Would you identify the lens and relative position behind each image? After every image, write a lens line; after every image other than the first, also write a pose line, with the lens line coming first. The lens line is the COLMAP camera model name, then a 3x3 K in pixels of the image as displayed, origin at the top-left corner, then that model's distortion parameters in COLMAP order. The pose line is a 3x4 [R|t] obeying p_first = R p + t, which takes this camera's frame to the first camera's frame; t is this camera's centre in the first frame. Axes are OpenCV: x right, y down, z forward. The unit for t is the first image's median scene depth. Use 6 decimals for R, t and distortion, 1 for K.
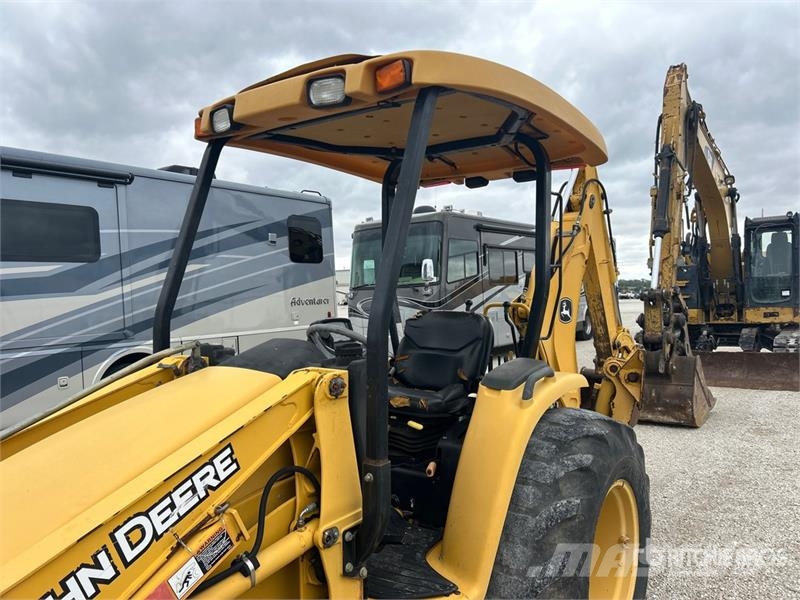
lens RADIAL K [[594.3, 0, 389.2], [0, 594.3, 301.0], [0, 0, 1]] dist [0.007896, 0.000019]
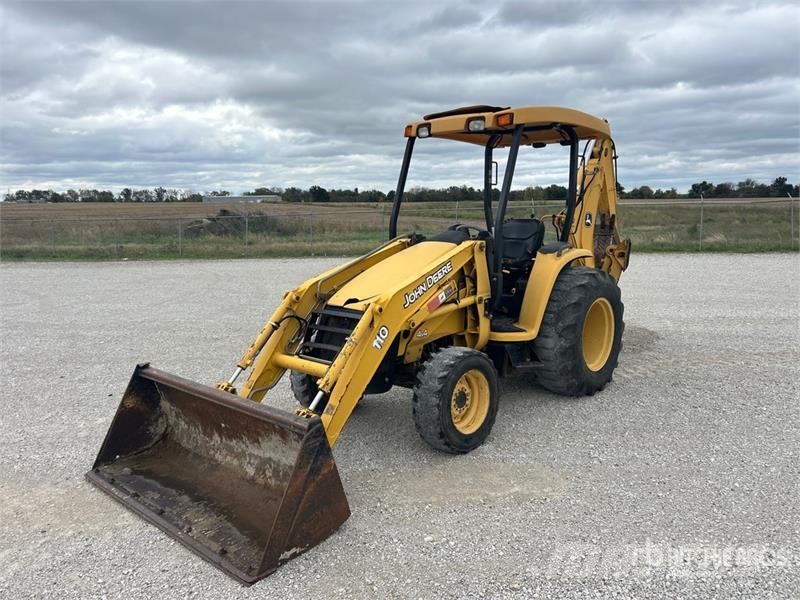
lens RADIAL K [[594.3, 0, 389.2], [0, 594.3, 301.0], [0, 0, 1]] dist [0.007896, 0.000019]
pose [[0.995615, 0.009037, -0.093104, -0.229121], [0.004921, 0.988883, 0.148615, -0.009396], [0.093412, -0.148422, 0.984503, -1.521758]]
